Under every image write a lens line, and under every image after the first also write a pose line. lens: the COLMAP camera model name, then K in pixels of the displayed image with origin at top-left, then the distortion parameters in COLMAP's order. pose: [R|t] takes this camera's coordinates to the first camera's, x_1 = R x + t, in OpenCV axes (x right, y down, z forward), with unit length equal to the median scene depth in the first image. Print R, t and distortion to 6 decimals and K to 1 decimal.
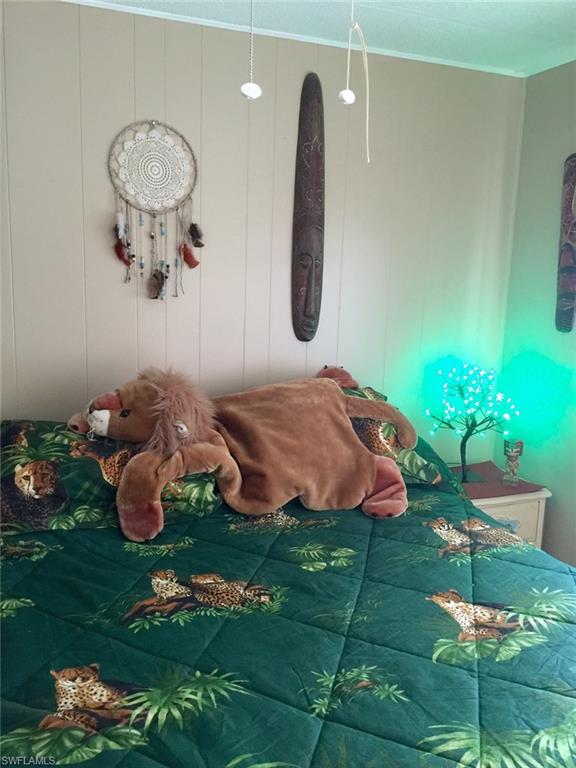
lens RADIAL K [[671.3, 0, 288.0], [0, 671.3, 384.0], [0, 0, 1]] dist [-0.004703, -0.077195]
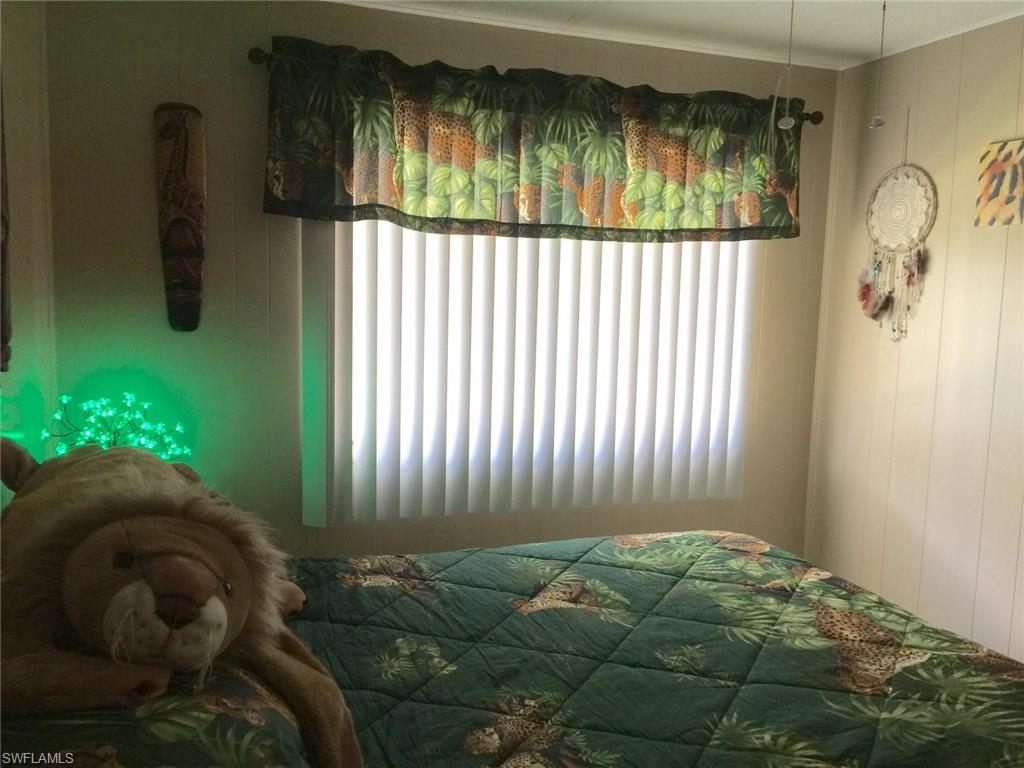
lens RADIAL K [[864.5, 0, 512.0], [0, 864.5, 384.0], [0, 0, 1]] dist [0.076042, -0.110637]
pose [[-0.010952, -0.155241, 0.987816, -1.042197], [0.135821, 0.978489, 0.155281, -0.210292], [-0.990673, 0.135867, 0.010368, 1.040810]]
